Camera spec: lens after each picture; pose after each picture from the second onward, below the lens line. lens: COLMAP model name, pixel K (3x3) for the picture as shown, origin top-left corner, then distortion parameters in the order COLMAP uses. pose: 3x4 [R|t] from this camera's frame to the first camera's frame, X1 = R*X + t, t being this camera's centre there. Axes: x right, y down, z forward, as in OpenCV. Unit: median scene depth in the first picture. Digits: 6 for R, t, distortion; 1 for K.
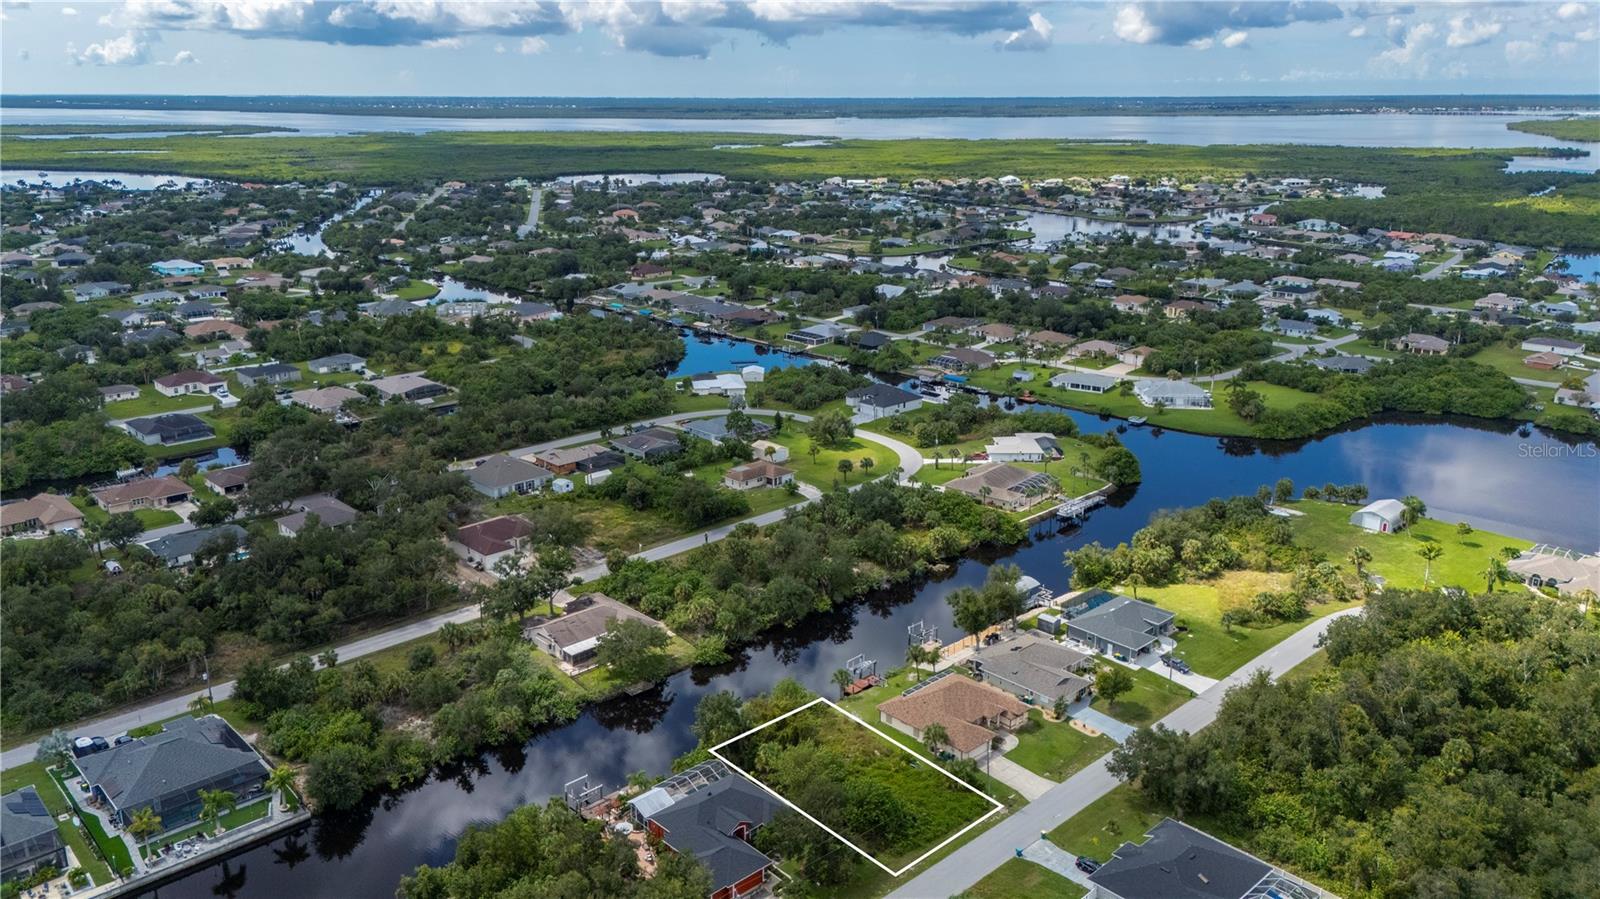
lens RADIAL K [[1189.5, 0, 800.0], [0, 1189.5, 449.5], [0, 0, 1]] dist [0.069676, -0.066593]
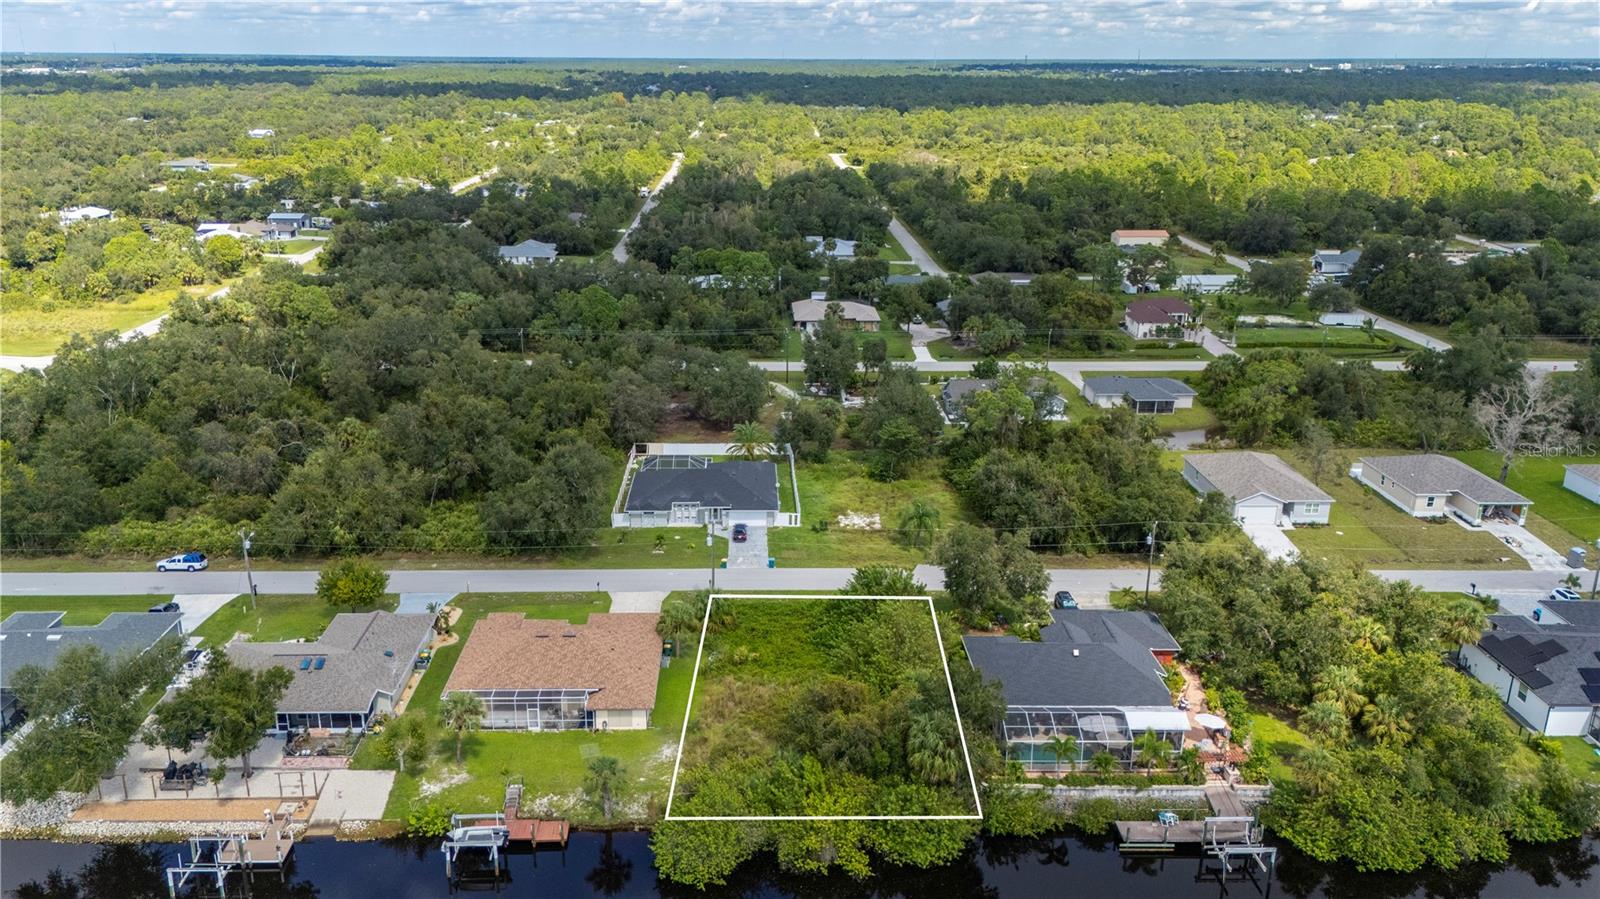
lens RADIAL K [[1189.5, 0, 800.0], [0, 1189.5, 449.5], [0, 0, 1]] dist [0.069676, -0.066593]
pose [[-0.747542, -0.212393, 0.629341, -0.172239], [0.186369, 0.842364, 0.505657, -0.080869], [-0.637532, 0.495289, -0.590120, 0.684687]]
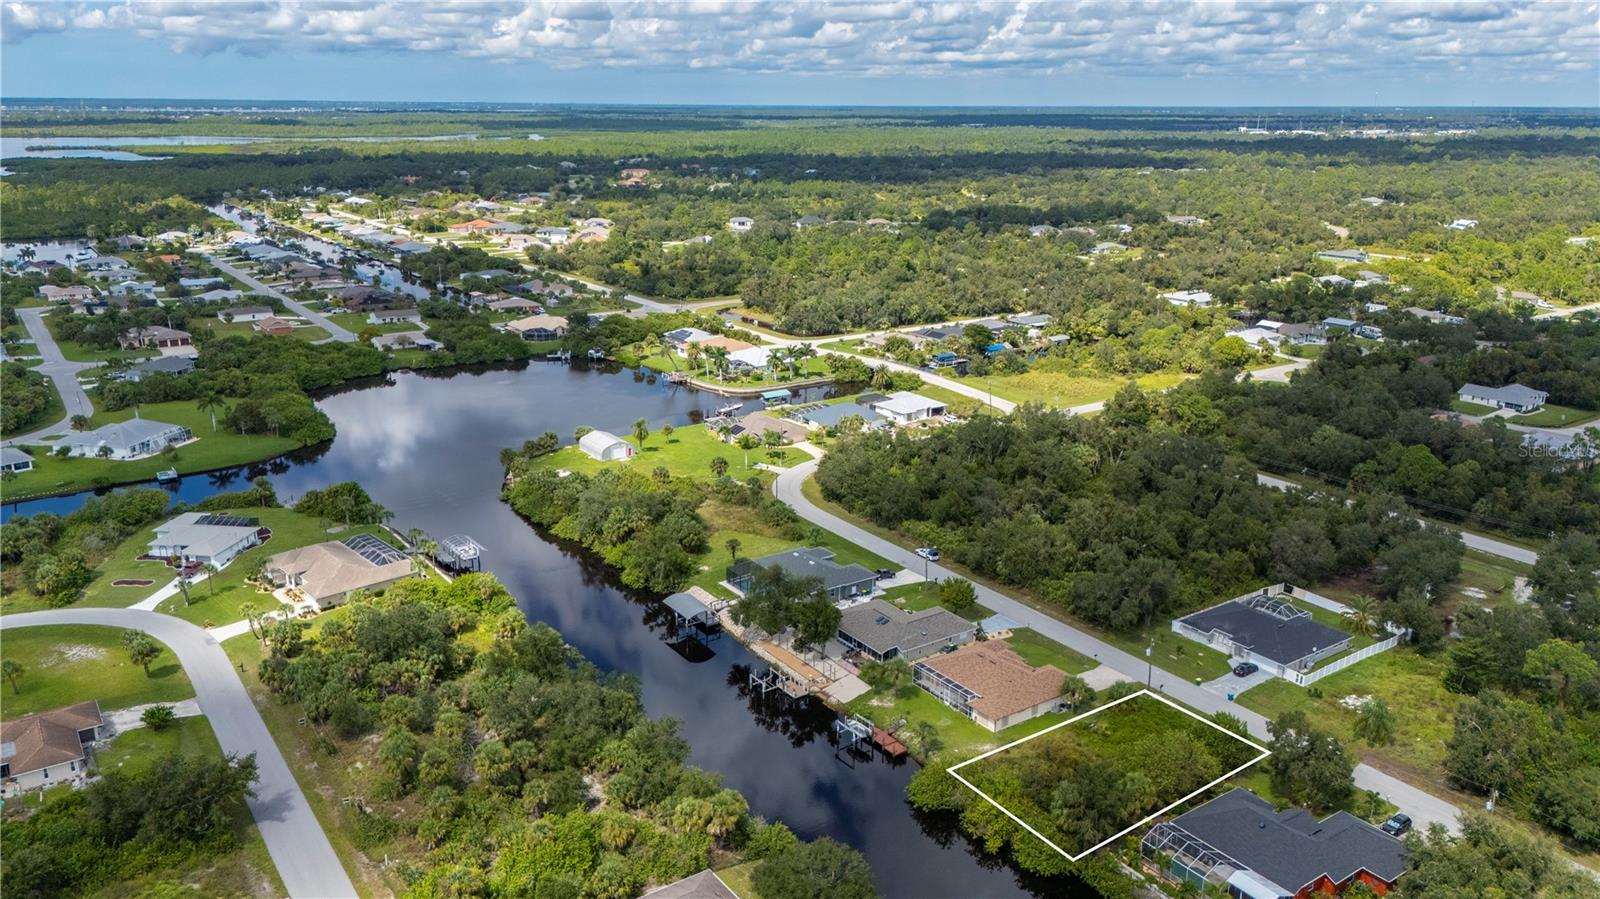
lens RADIAL K [[1189.5, 0, 800.0], [0, 1189.5, 449.5], [0, 0, 1]] dist [0.069676, -0.066593]
pose [[0.138093, -0.274691, 0.951565, -0.401487], [0.277351, 0.933054, 0.229098, -0.110522], [-0.950793, 0.232281, 0.205034, 0.513643]]
